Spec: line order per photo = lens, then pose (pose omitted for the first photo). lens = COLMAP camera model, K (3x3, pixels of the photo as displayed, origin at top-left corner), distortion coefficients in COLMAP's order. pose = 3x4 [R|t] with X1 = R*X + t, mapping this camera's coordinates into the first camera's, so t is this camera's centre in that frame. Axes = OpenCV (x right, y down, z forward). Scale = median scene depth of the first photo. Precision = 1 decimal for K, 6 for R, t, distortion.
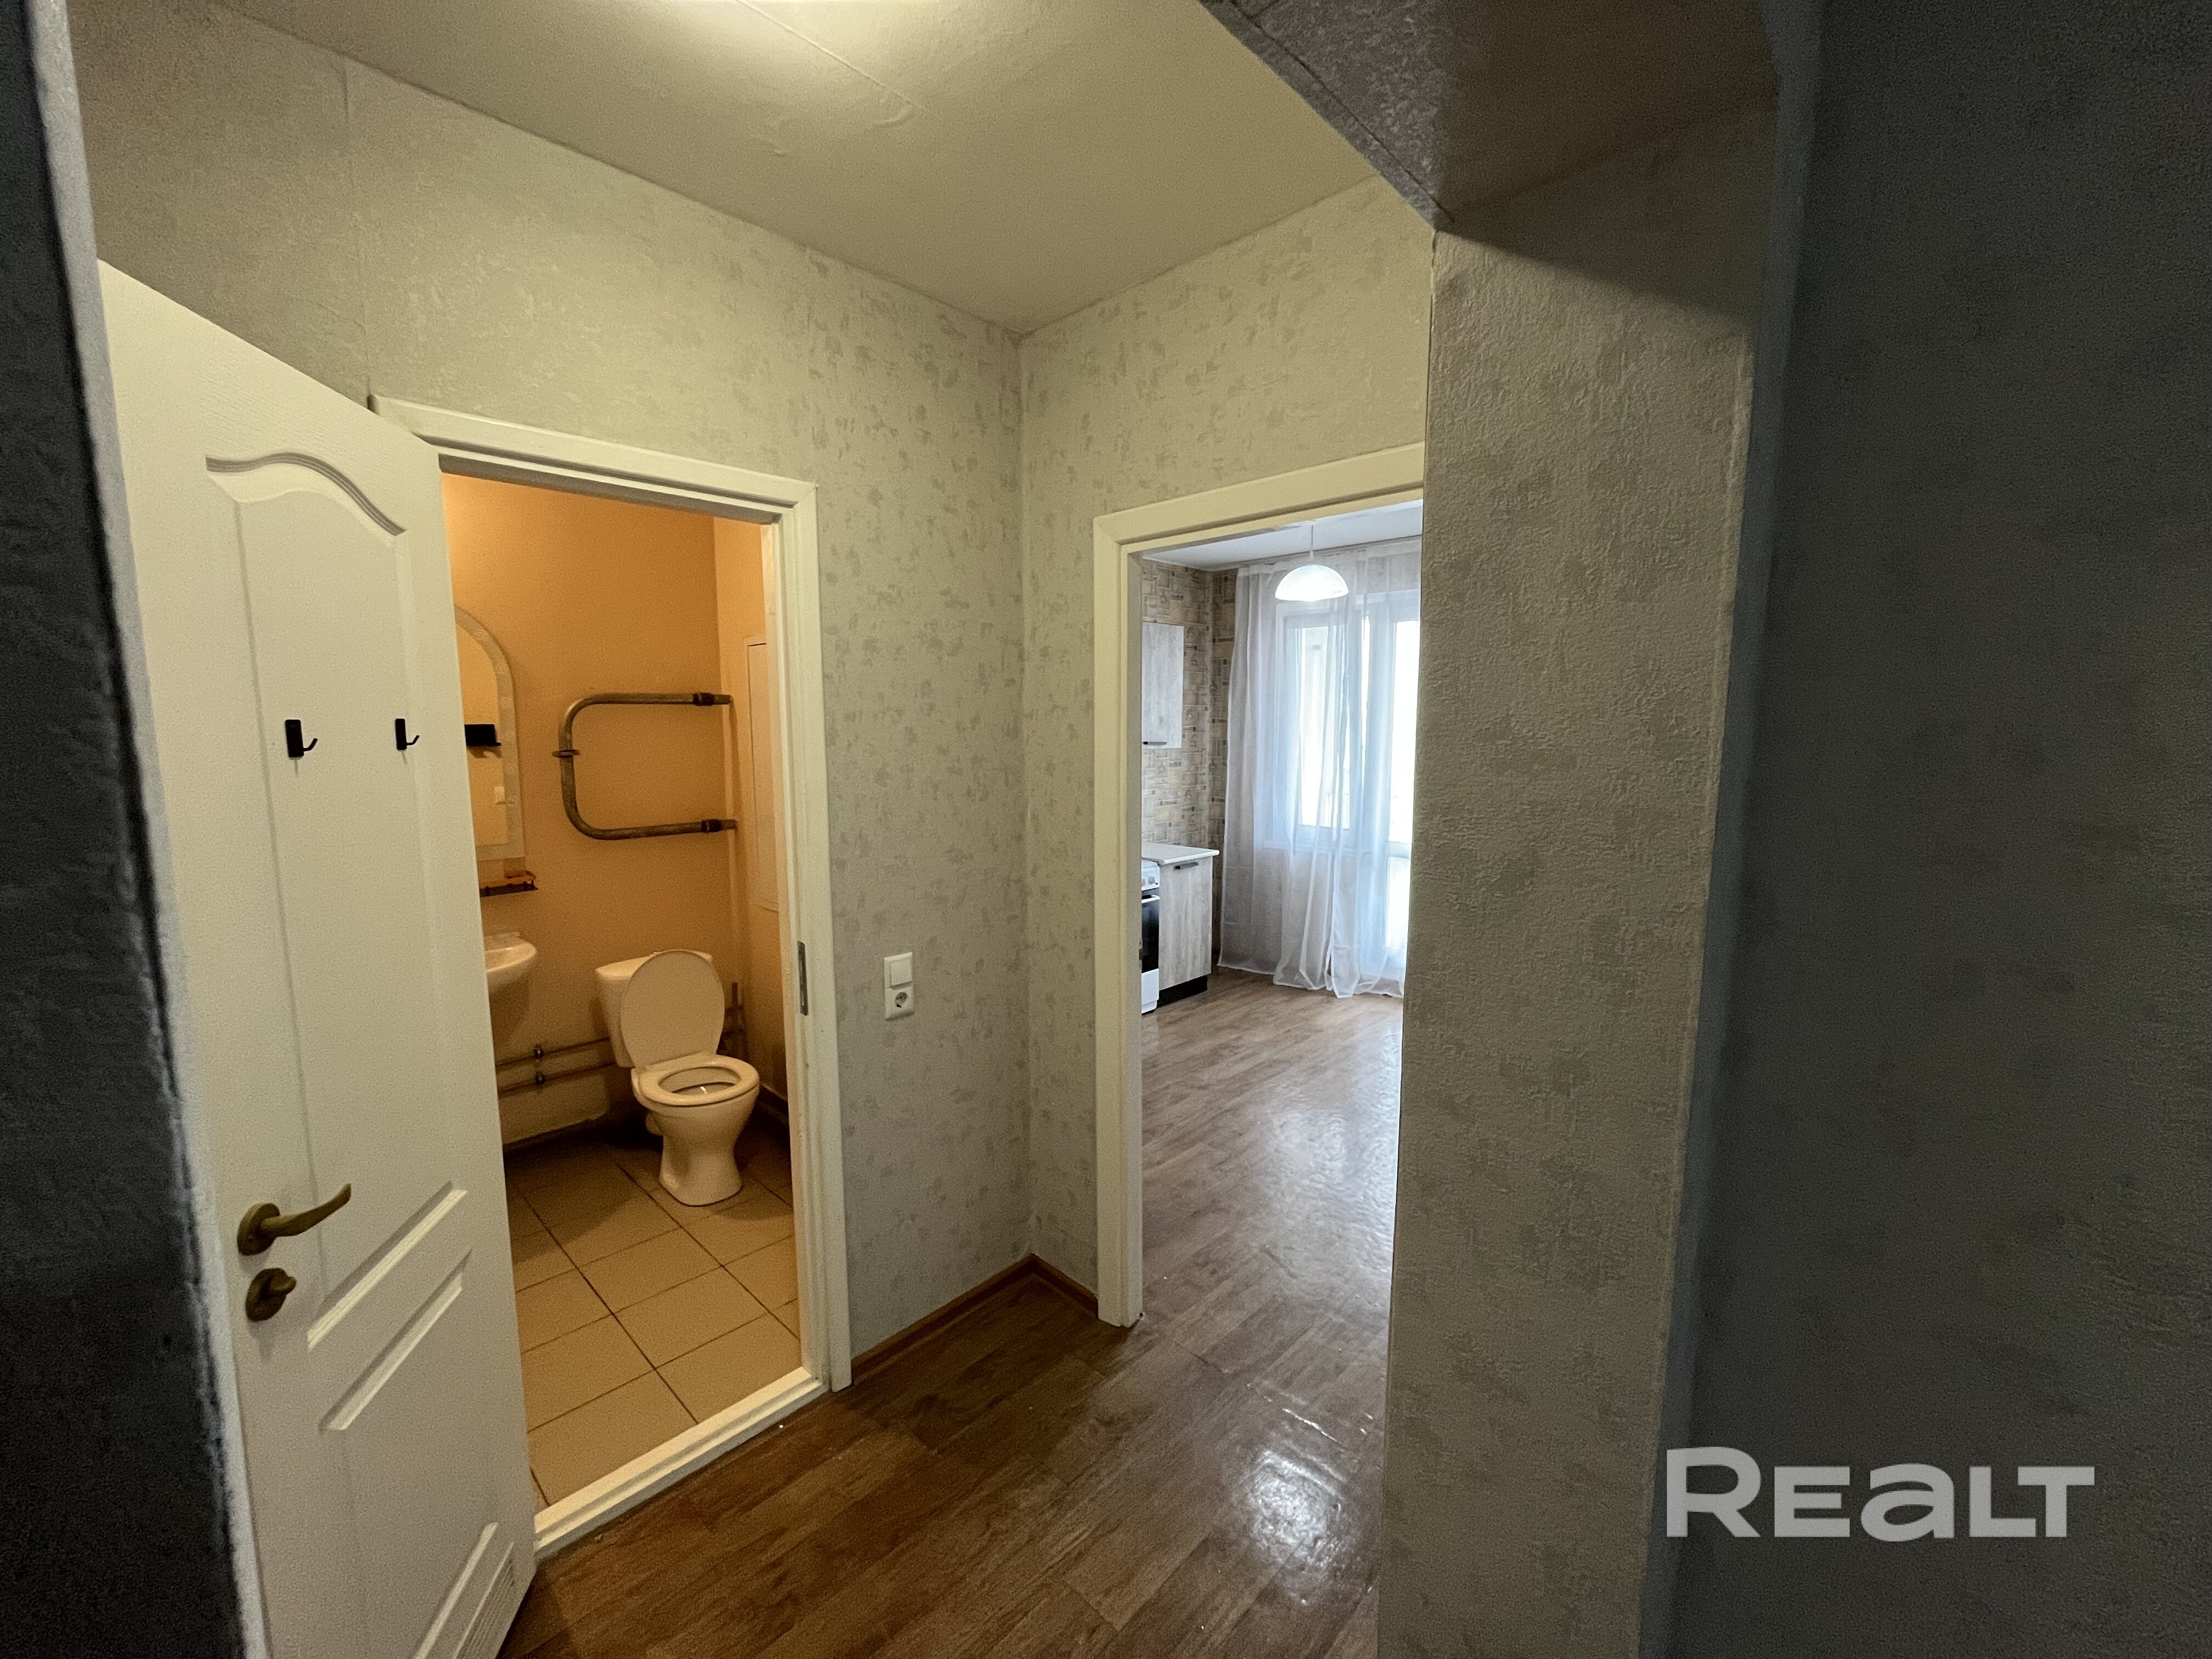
lens RADIAL K [[888.4, 0, 1095.7], [0, 888.4, 831.9], [0, 0, 1]] dist [-0.007145, 0.001865]
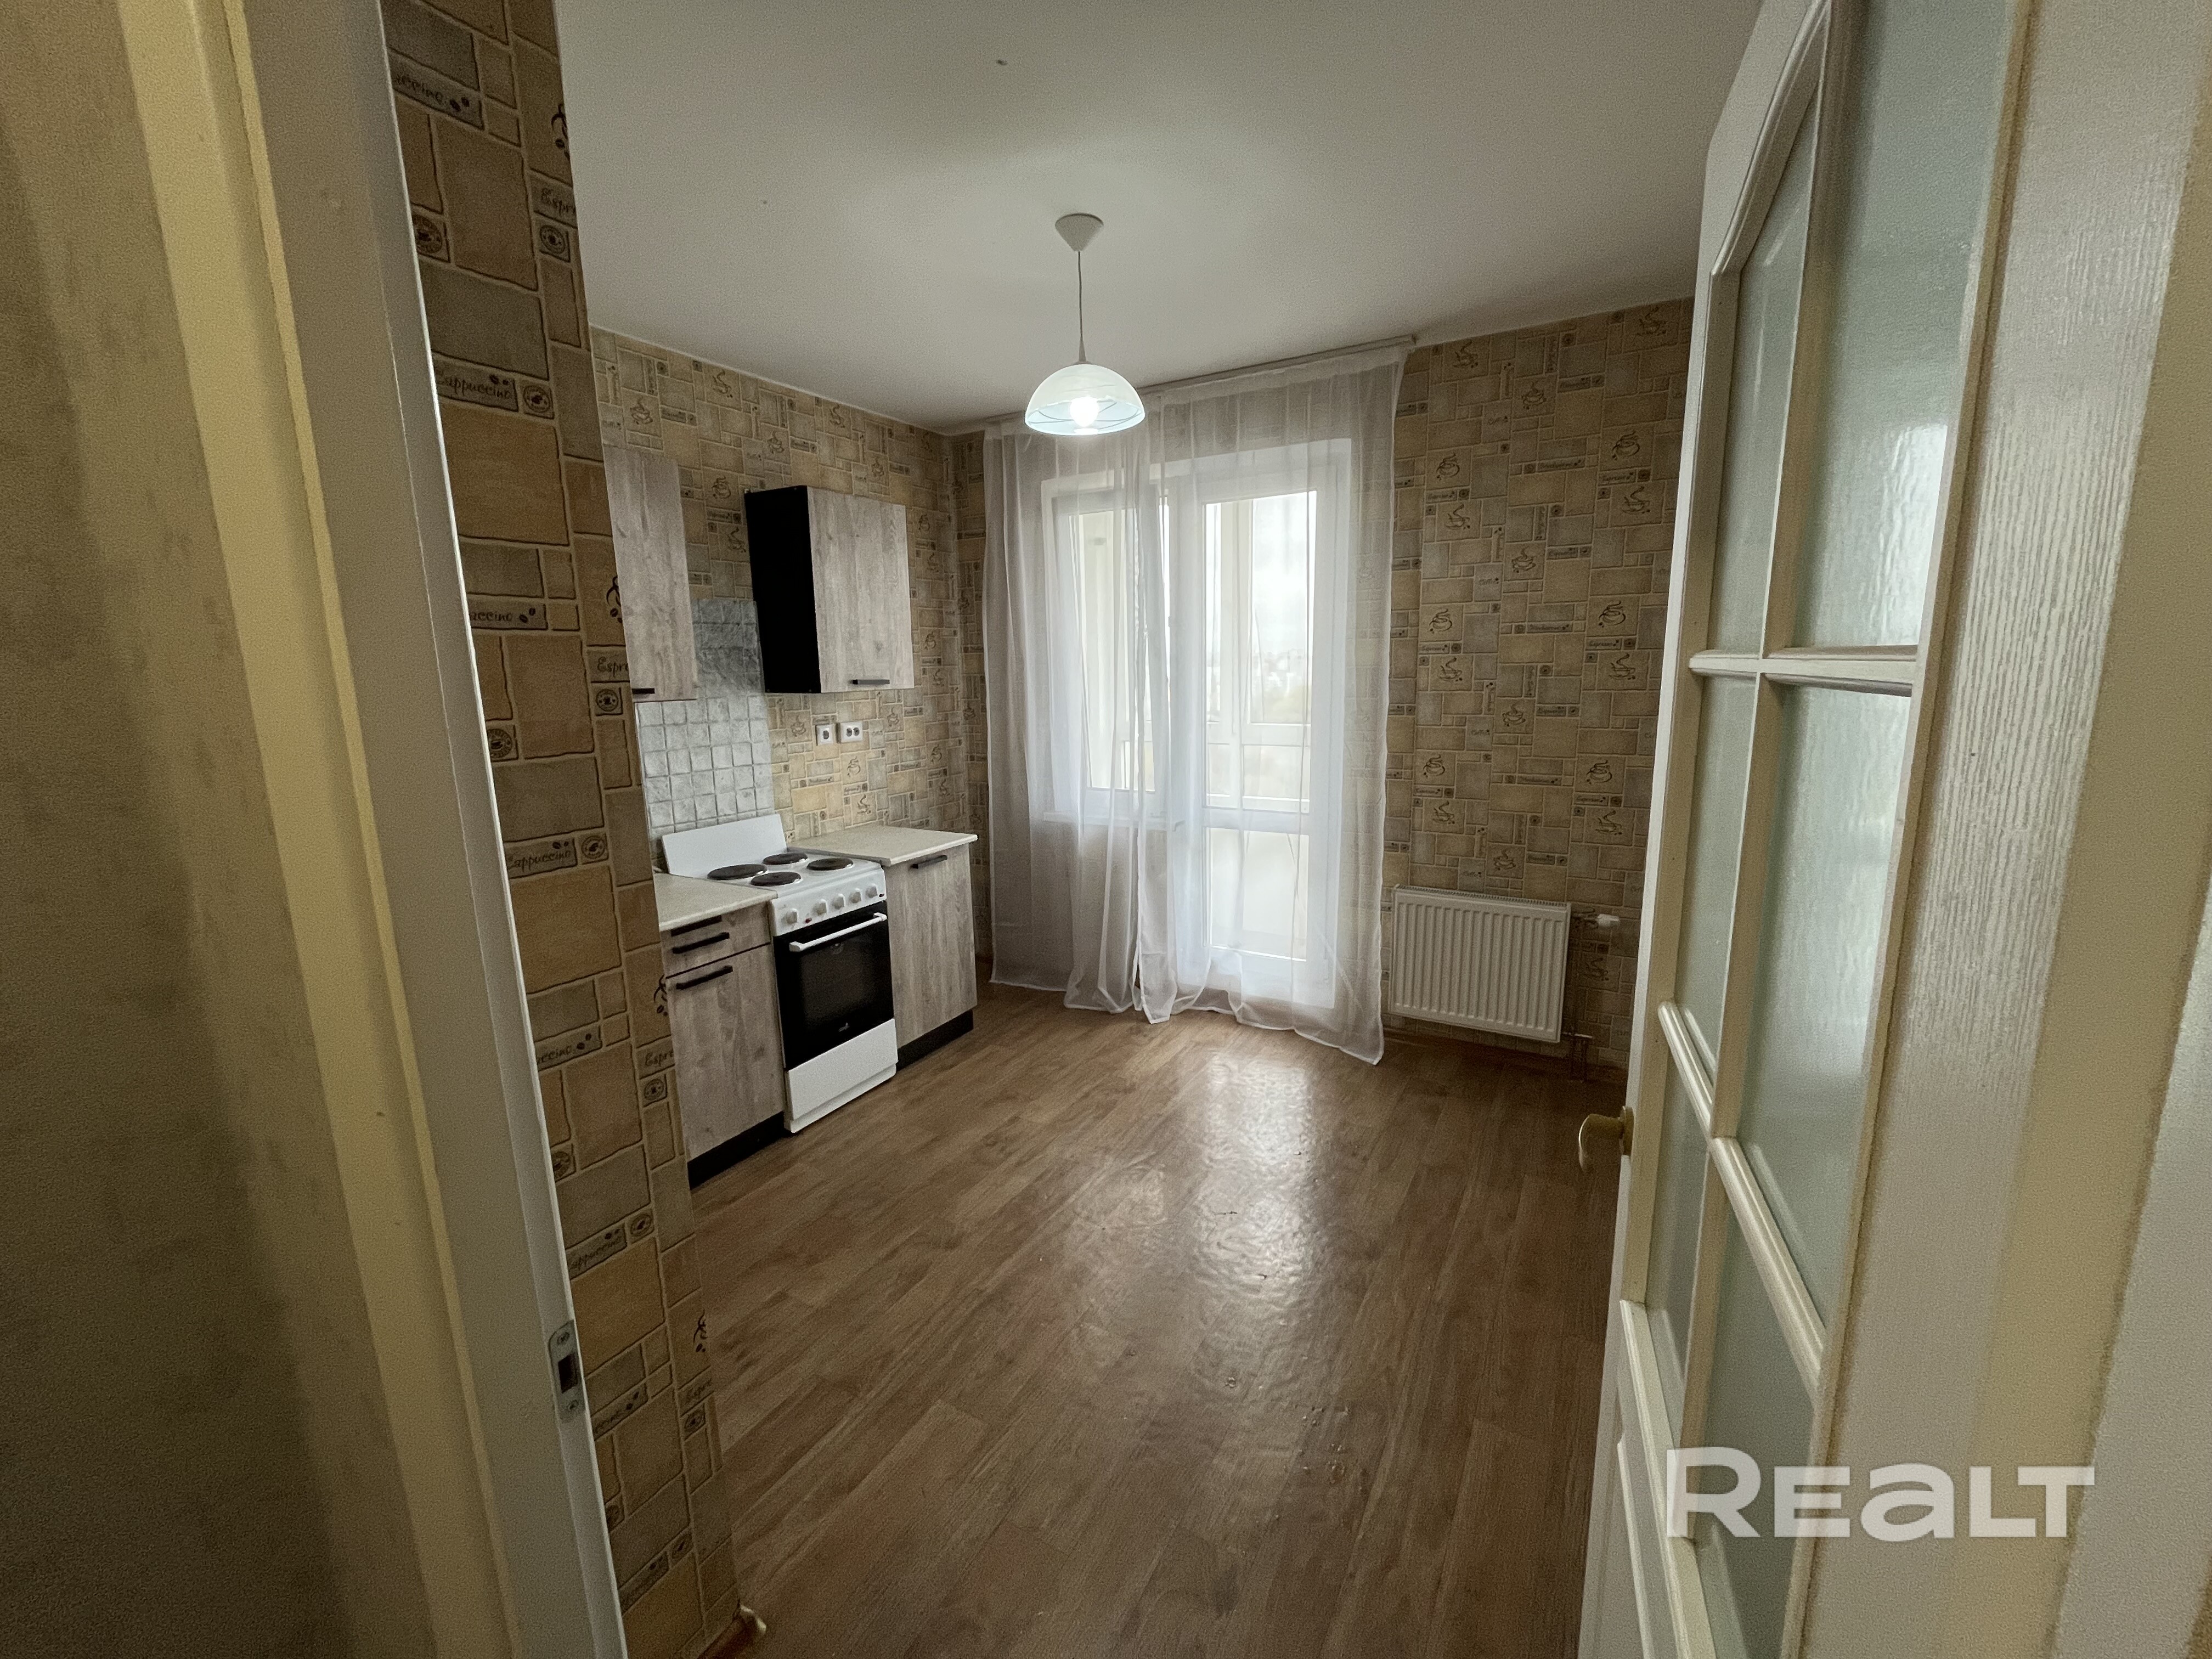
lens RADIAL K [[888.4, 0, 1096.0], [0, 888.4, 831.4], [0, 0, 1]] dist [-0.007145, 0.001865]
pose [[0.973165, -0.064068, 0.221011, 0.121758], [0.049892, 0.996358, 0.069147, -0.040728], [-0.224636, -0.056265, 0.972817, 0.484207]]
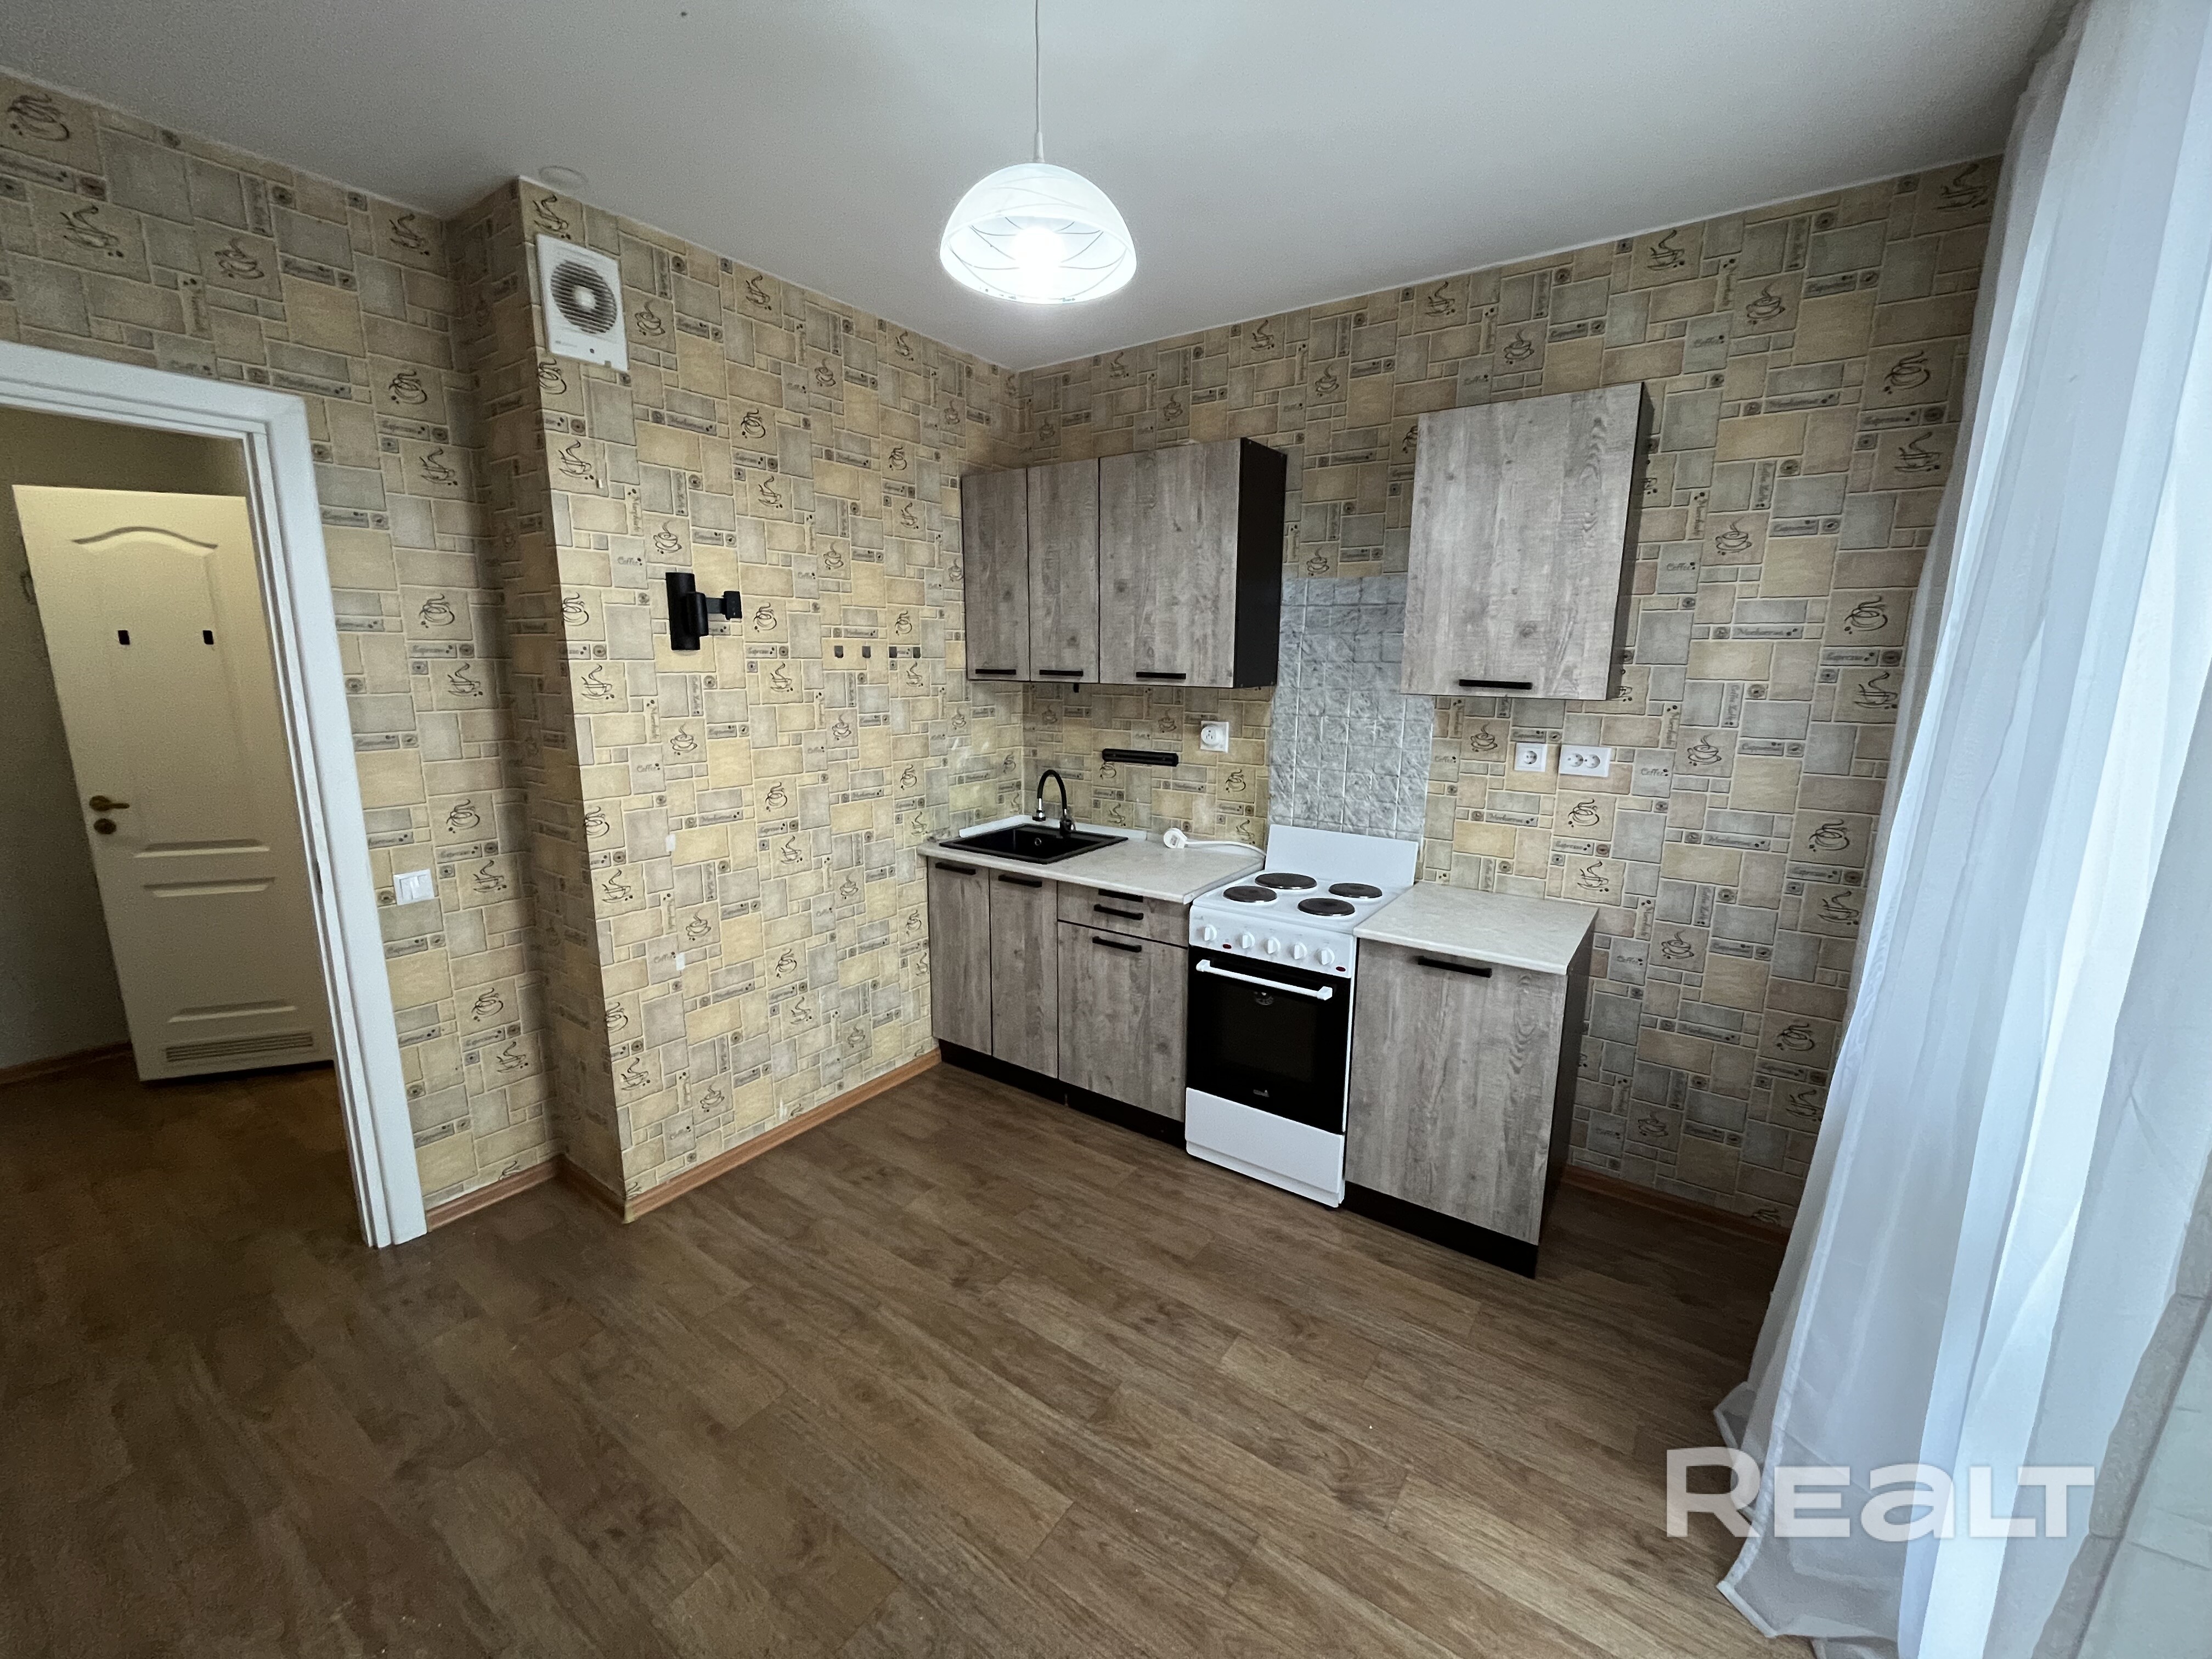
lens RADIAL K [[888.4, 0, 1103.1], [0, 888.4, 830.6], [0, 0, 1]] dist [-0.007145, 0.001865]
pose [[0.153960, 0.194086, -0.968828, 0.765104], [-0.128470, 0.976127, 0.175132, -0.128719], [0.979690, 0.097502, 0.175219, 1.170864]]
